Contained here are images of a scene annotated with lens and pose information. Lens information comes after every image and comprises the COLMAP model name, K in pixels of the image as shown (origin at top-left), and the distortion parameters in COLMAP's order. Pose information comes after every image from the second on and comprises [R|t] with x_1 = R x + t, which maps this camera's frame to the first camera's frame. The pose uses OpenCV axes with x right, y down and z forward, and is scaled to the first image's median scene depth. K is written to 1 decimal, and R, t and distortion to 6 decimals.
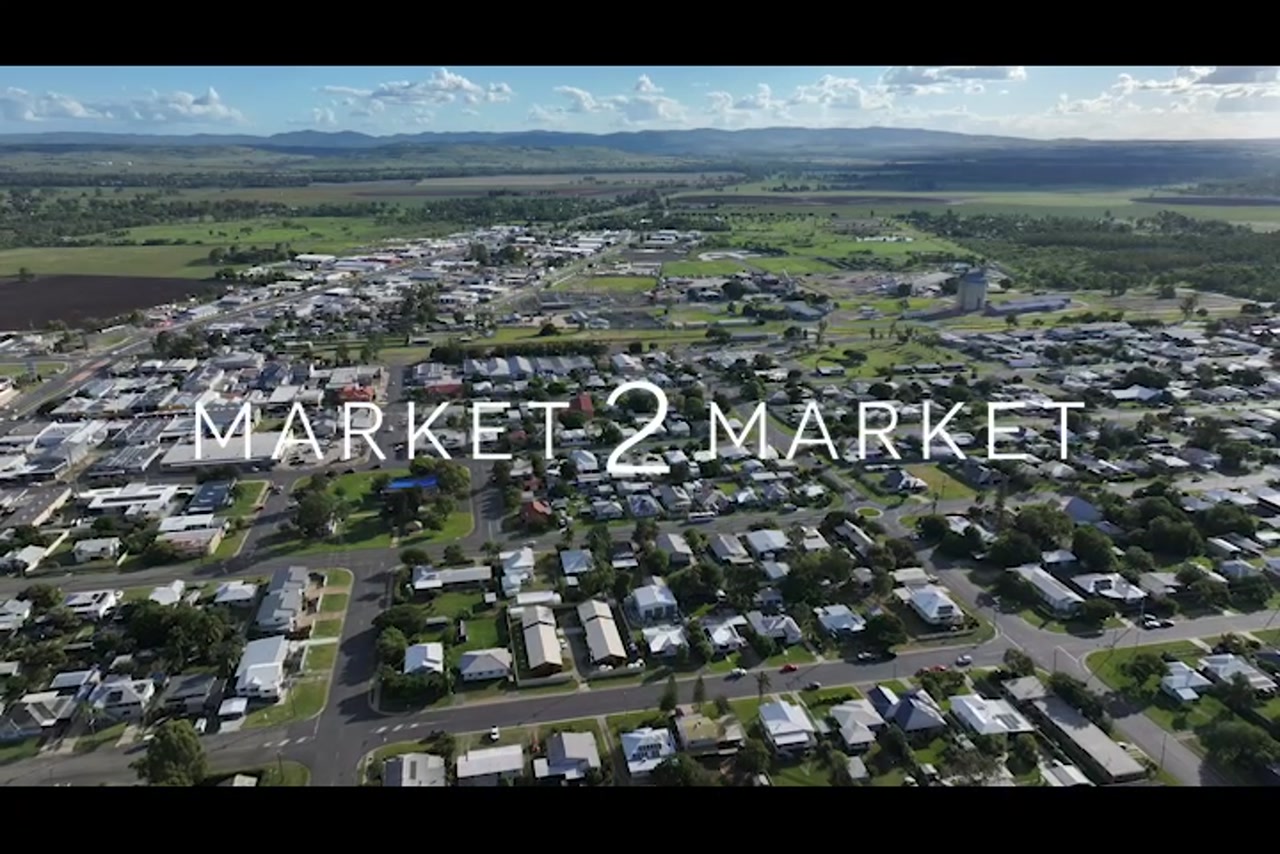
lens RADIAL K [[888.4, 0, 640.0], [0, 888.4, 427.0], [0, 0, 1]] dist [0.022483, 0.001460]
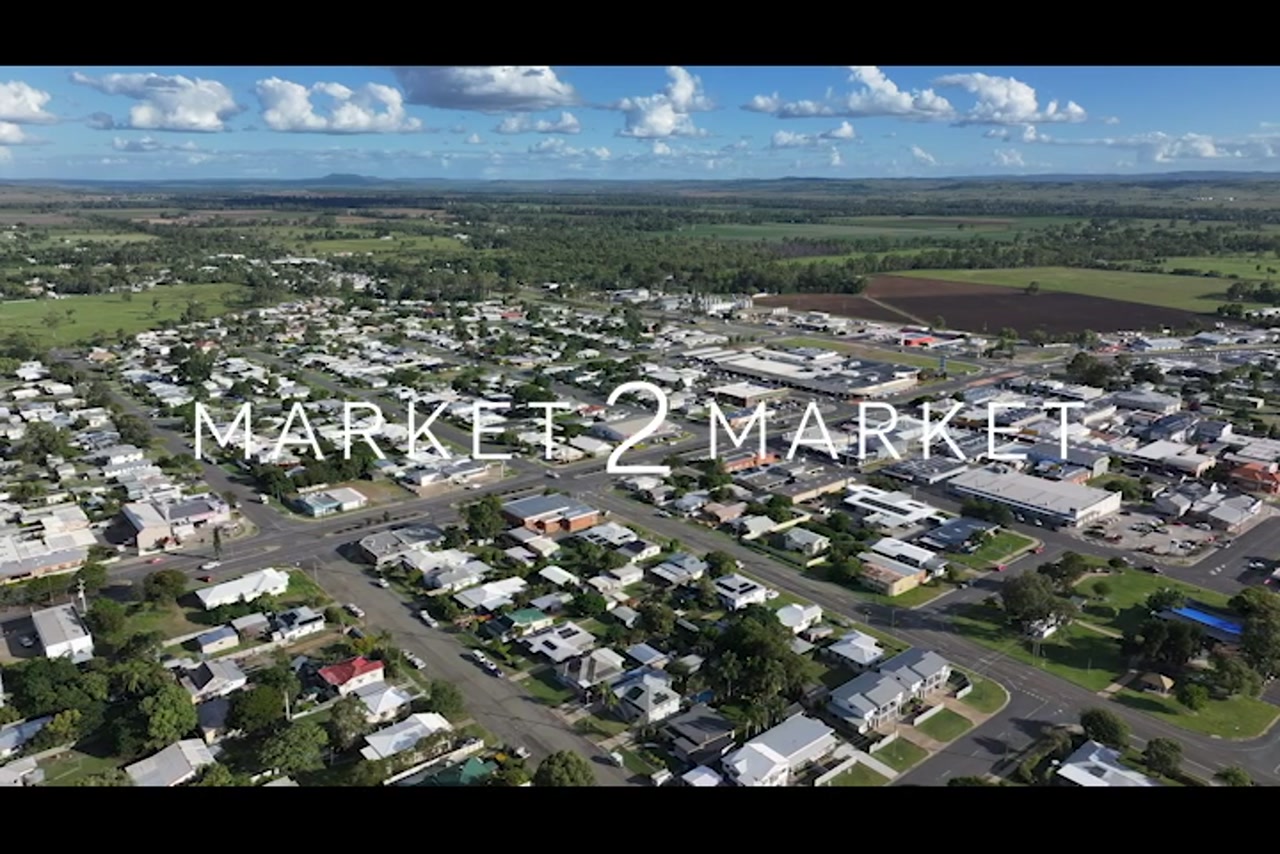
lens RADIAL K [[888.4, 0, 640.0], [0, 888.4, 427.0], [0, 0, 1]] dist [0.022483, 0.001460]
pose [[0.478574, 0.238708, -0.844977, 0.066849], [-0.270209, 0.955674, 0.116941, -0.037441], [0.835437, 0.172356, 0.521861, 0.302322]]
